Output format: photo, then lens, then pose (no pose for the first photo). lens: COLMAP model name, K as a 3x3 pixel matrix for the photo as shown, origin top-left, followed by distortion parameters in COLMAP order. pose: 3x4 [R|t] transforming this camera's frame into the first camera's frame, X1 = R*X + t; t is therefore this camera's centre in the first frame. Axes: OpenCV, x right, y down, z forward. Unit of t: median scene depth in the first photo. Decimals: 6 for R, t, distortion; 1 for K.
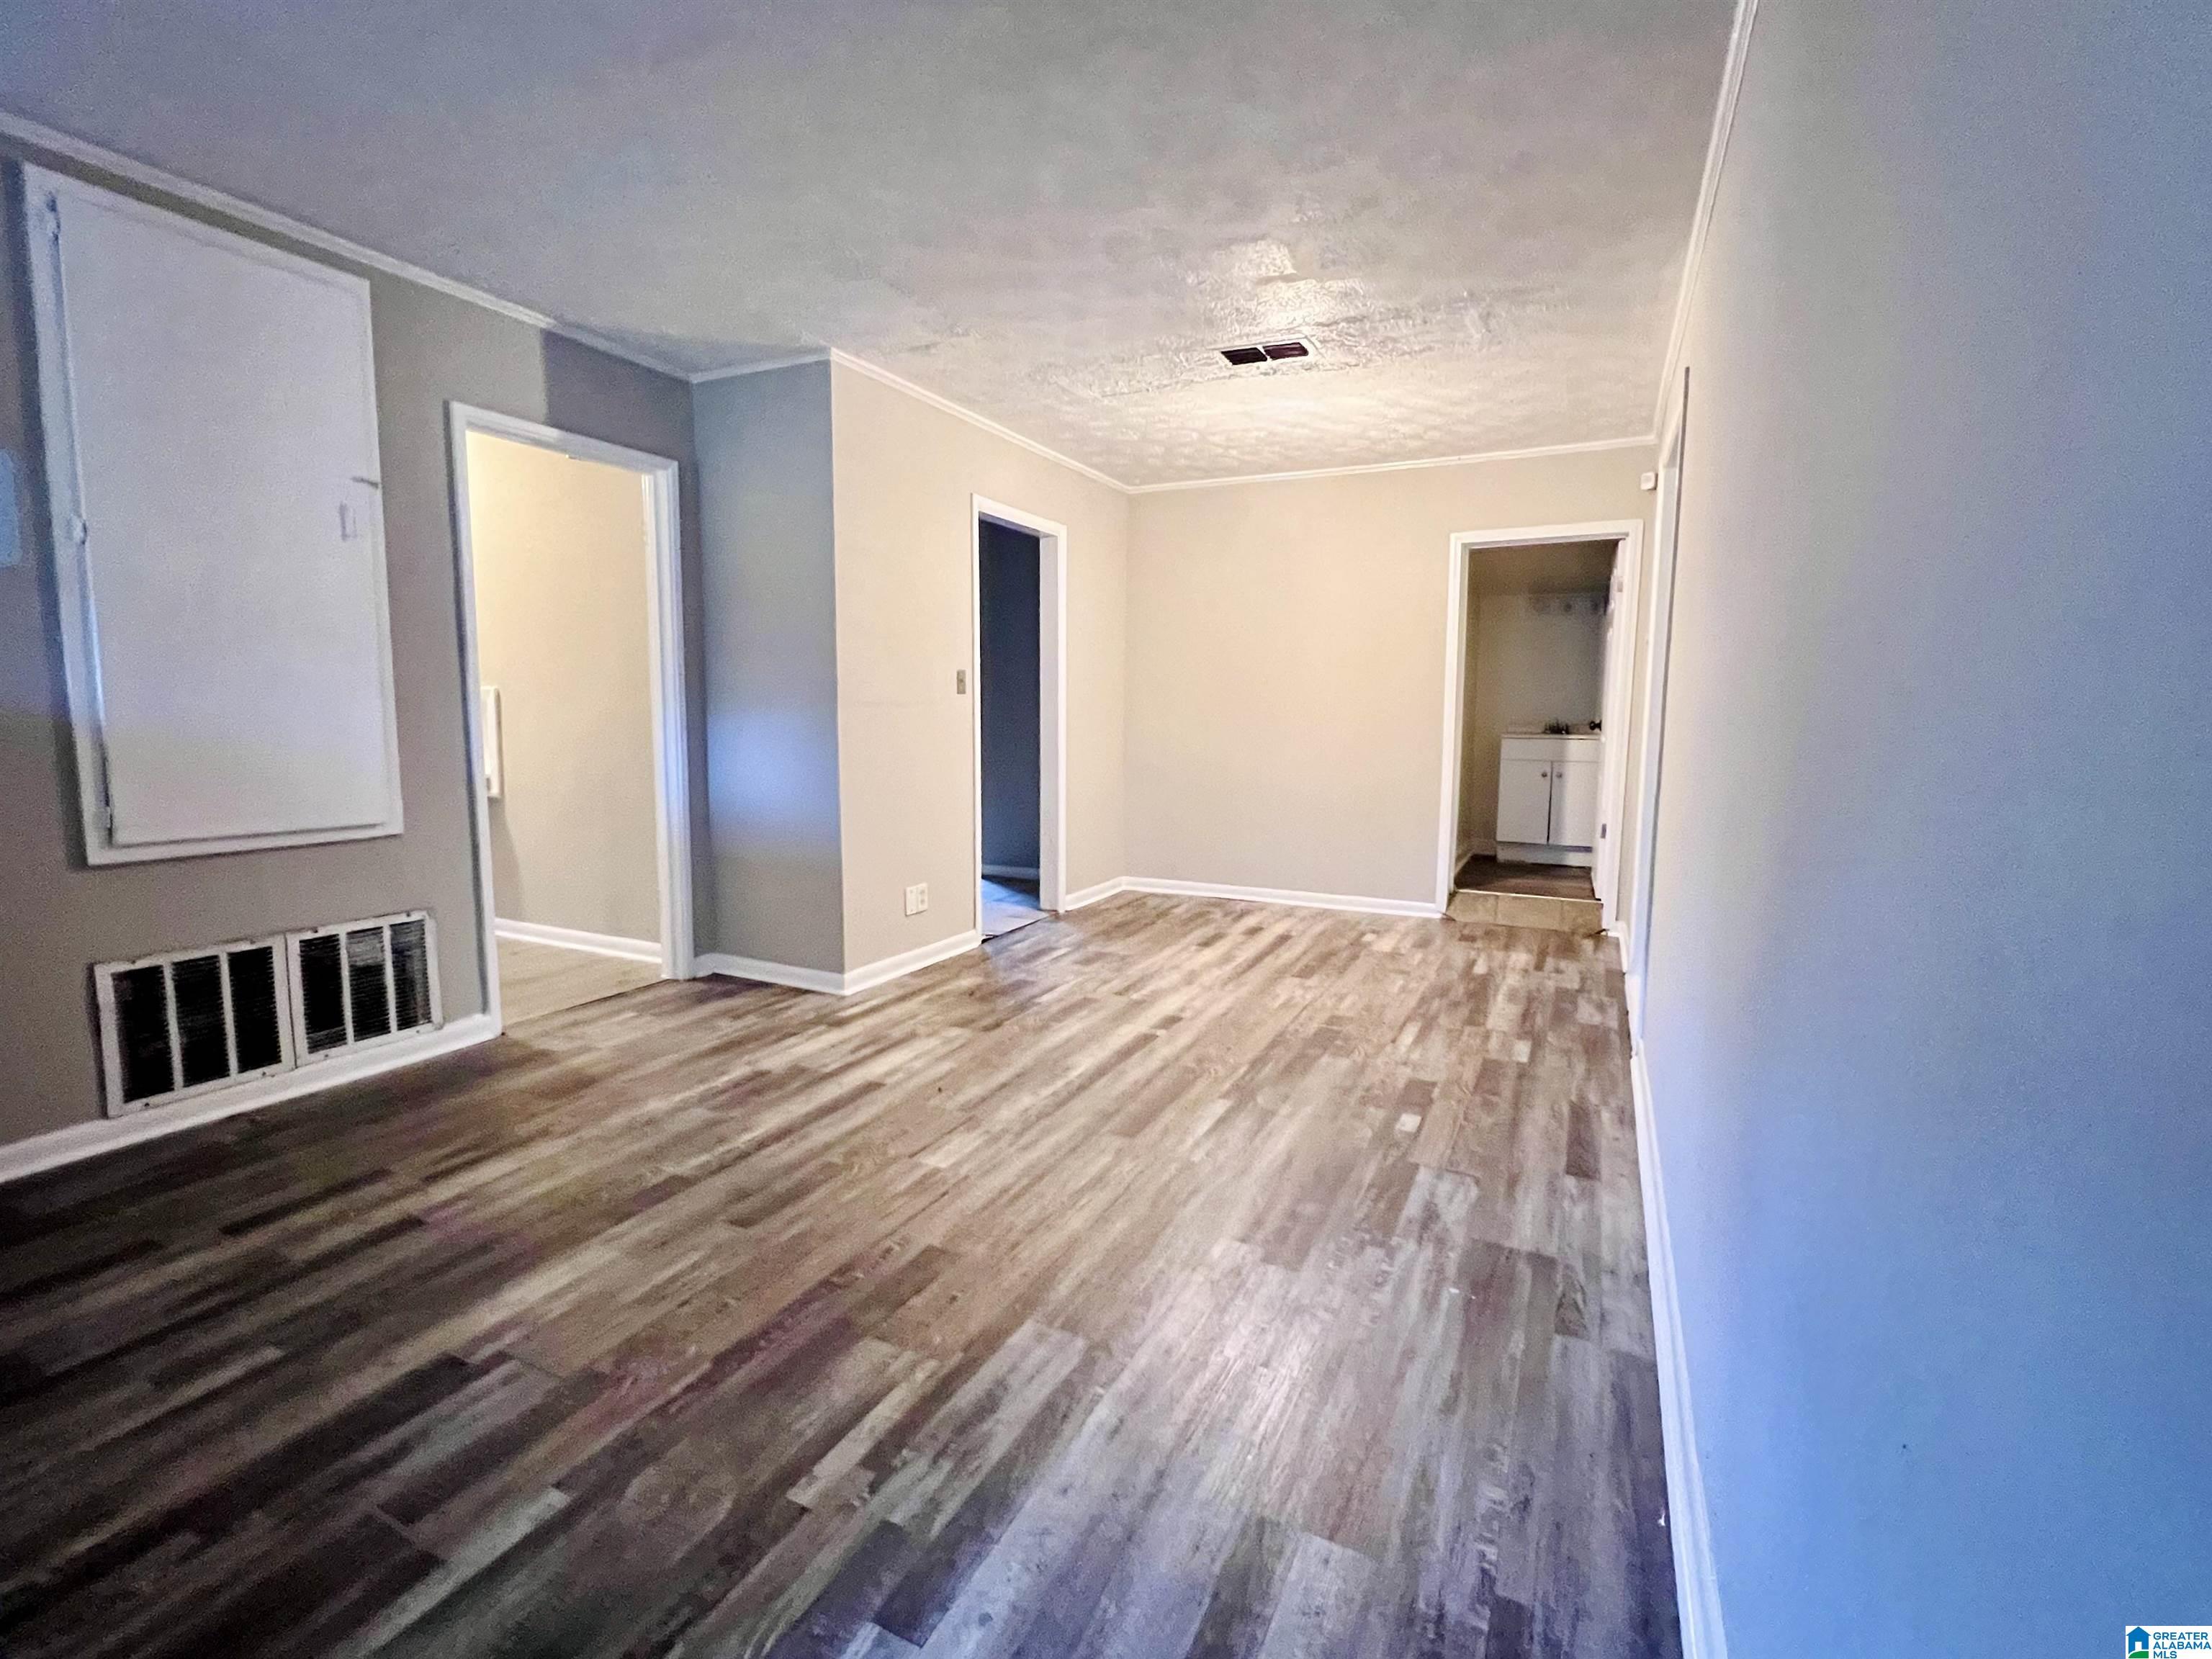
lens RADIAL K [[1006.9, 0, 1108.3], [0, 1006.9, 822.0], [0, 0, 1]] dist [-0.000222, 0.000001]
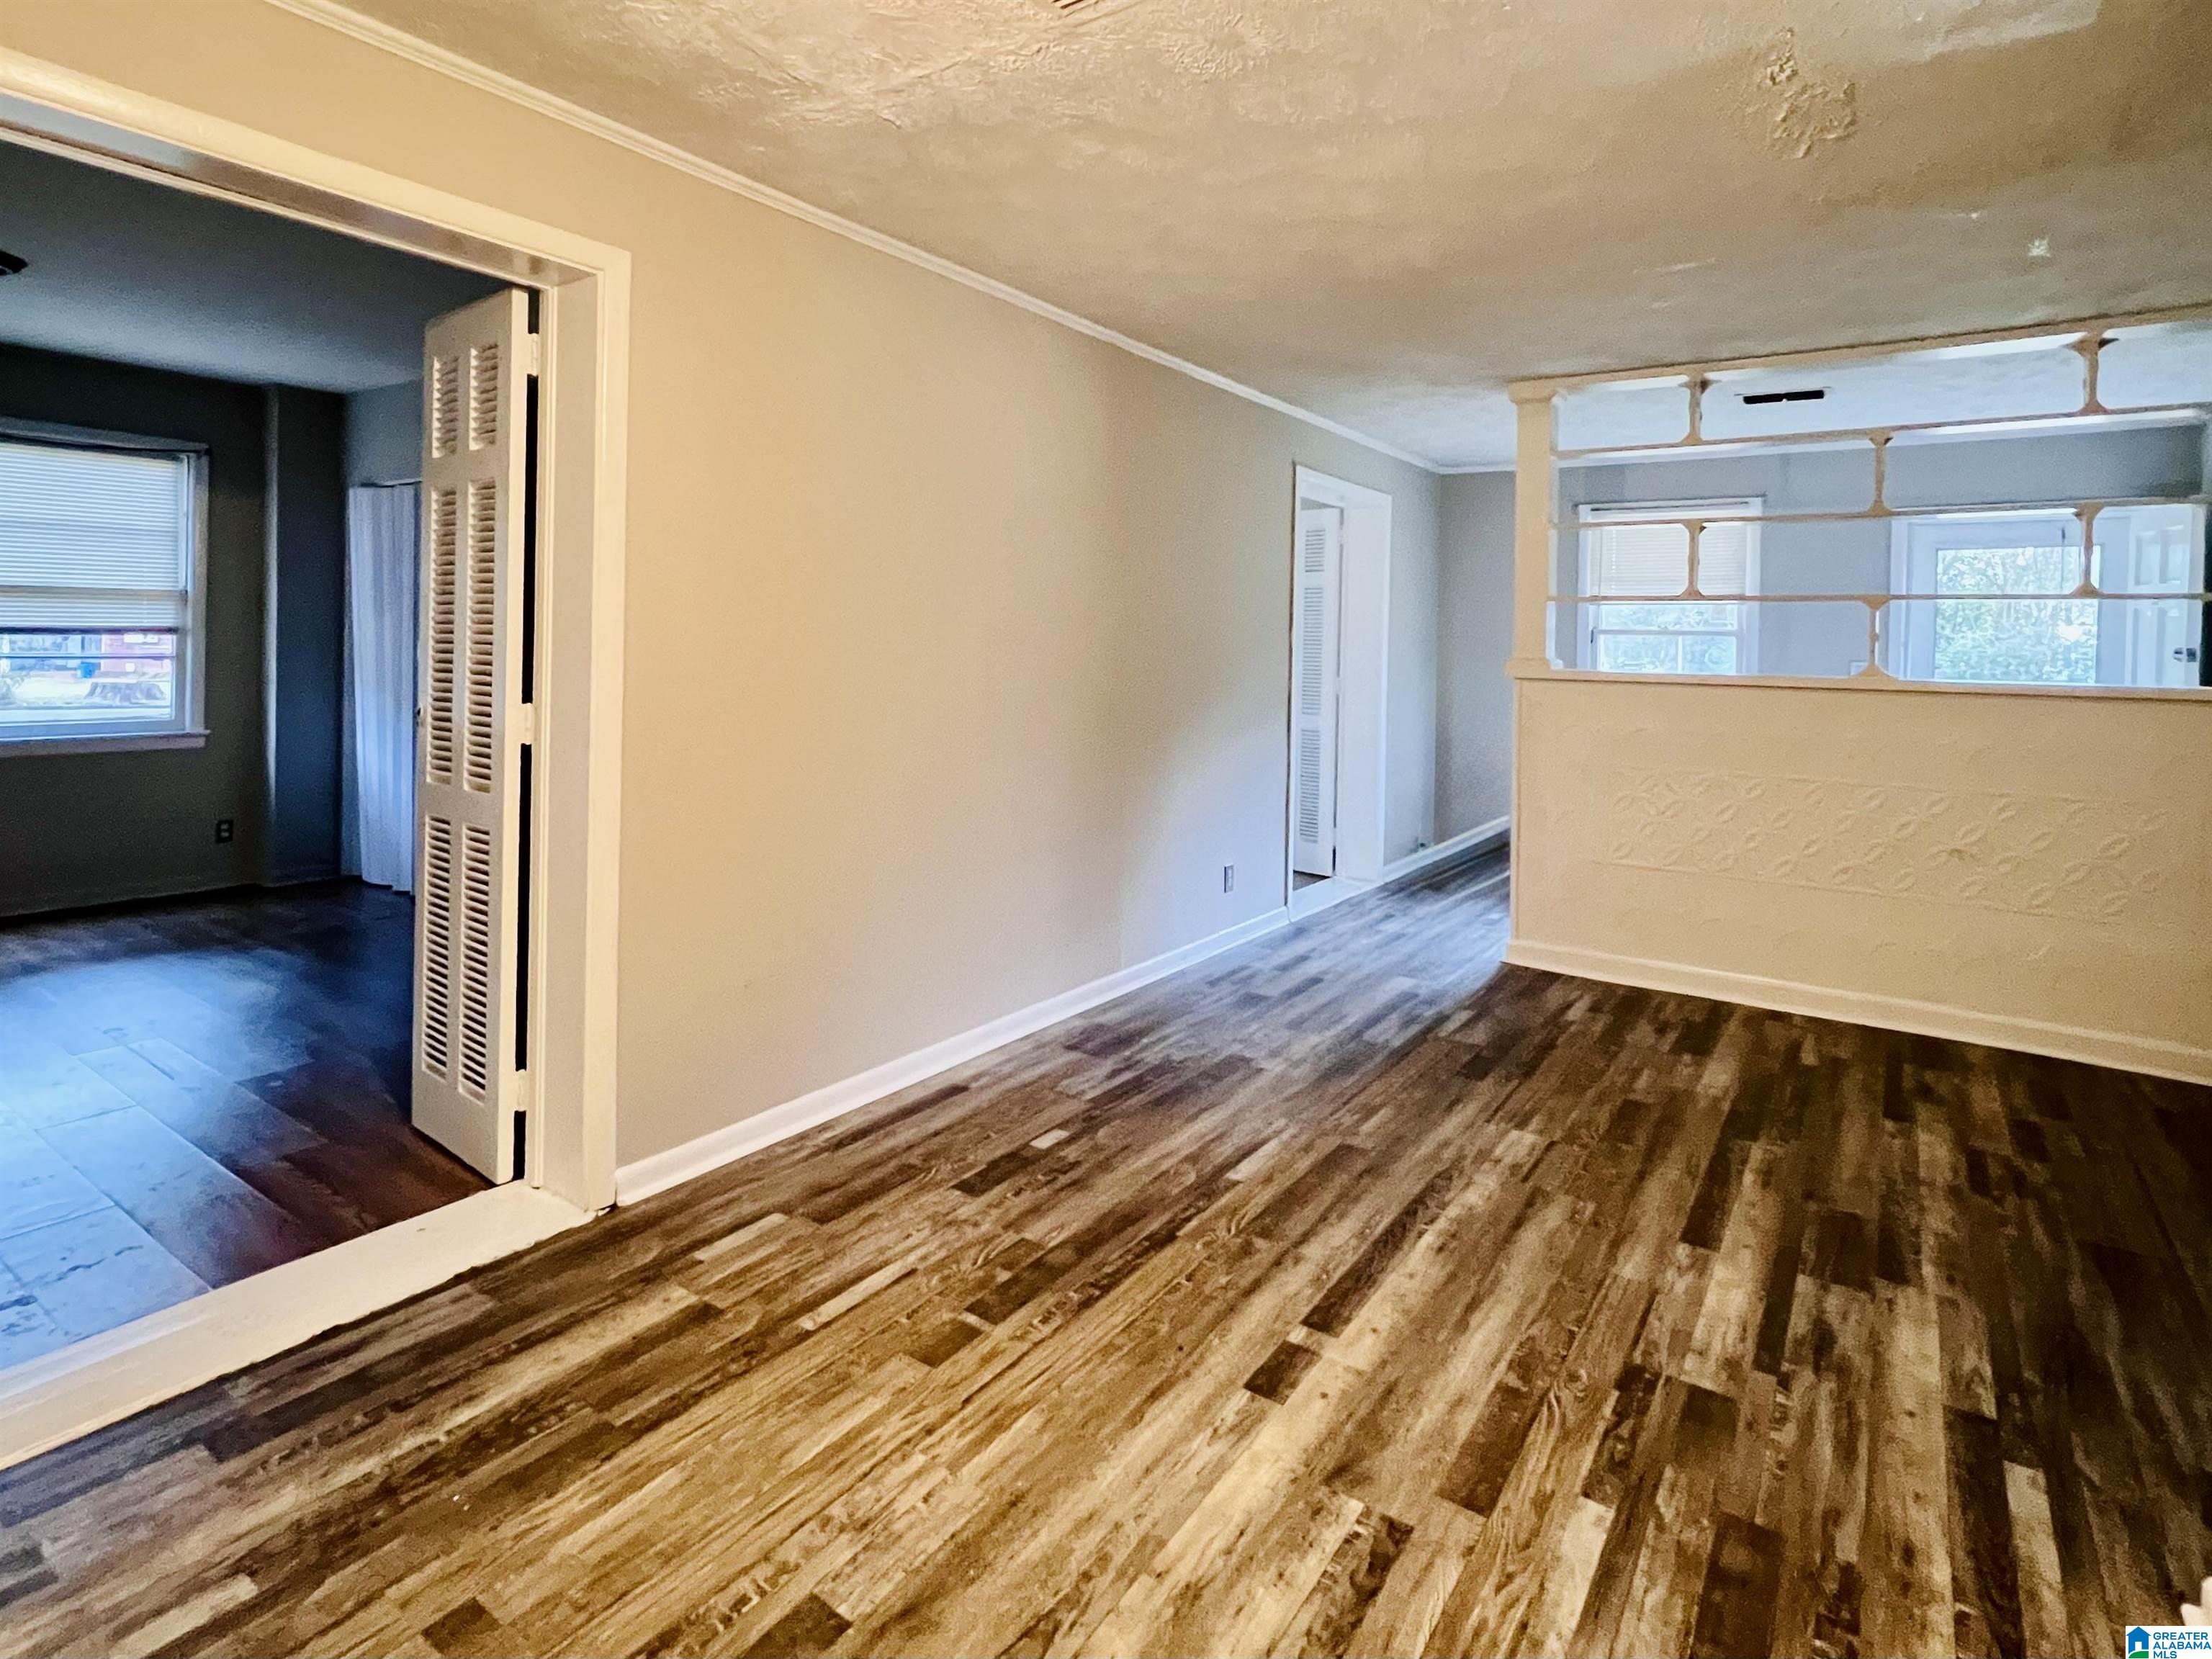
lens RADIAL K [[1140.8, 0, 1108.9], [0, 1140.8, 825.6], [0, 0, 1]] dist [0.001039, 0.000132]
pose [[-0.987414, -0.053527, 0.148823, 0.083456], [-0.011820, 0.963330, 0.268059, -0.241556], [-0.157714, 0.262926, -0.951838, 1.674331]]
